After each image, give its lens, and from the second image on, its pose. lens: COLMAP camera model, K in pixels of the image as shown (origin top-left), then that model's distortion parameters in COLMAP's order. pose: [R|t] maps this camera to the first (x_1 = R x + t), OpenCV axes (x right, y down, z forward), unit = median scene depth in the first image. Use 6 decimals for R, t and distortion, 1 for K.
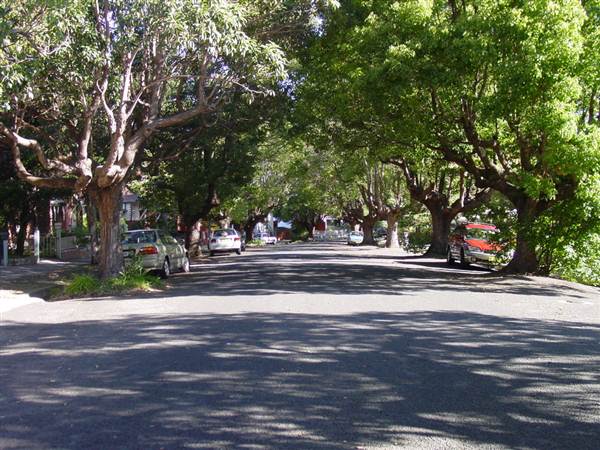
lens RADIAL K [[815.7, 0, 267.8], [0, 815.7, 235.6], [0, 0, 1]] dist [-0.017003, 0.000000]
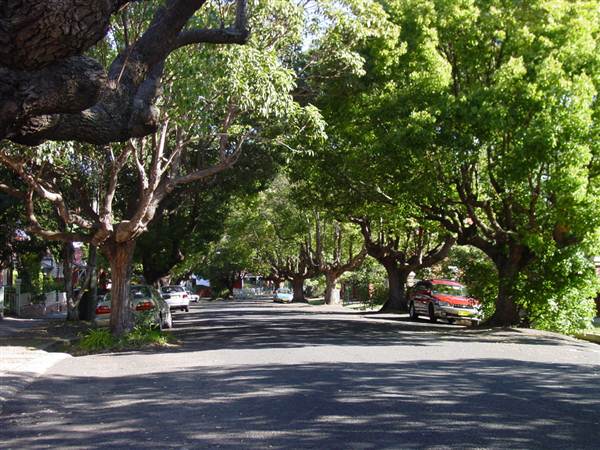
lens RADIAL K [[815.7, 0, 298.2], [0, 815.7, 224.2], [0, 0, 1]] dist [-0.017003, 0.000000]
pose [[0.988791, 0.010210, 0.148955, -0.143367], [0.002513, 0.996380, -0.084976, 0.004958], [-0.149283, 0.084398, 0.985186, -0.022819]]
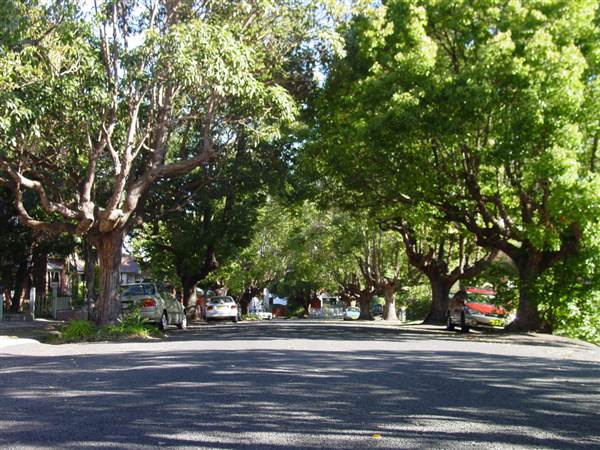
lens RADIAL K [[815.7, 0, 268.4], [0, 815.7, 219.1], [0, 0, 1]] dist [-0.017003, 0.000000]
pose [[0.999794, 0.019712, 0.004885, -0.007583], [-0.019004, 0.992922, -0.117242, 0.039922], [-0.007161, 0.117125, 0.993091, 0.009507]]
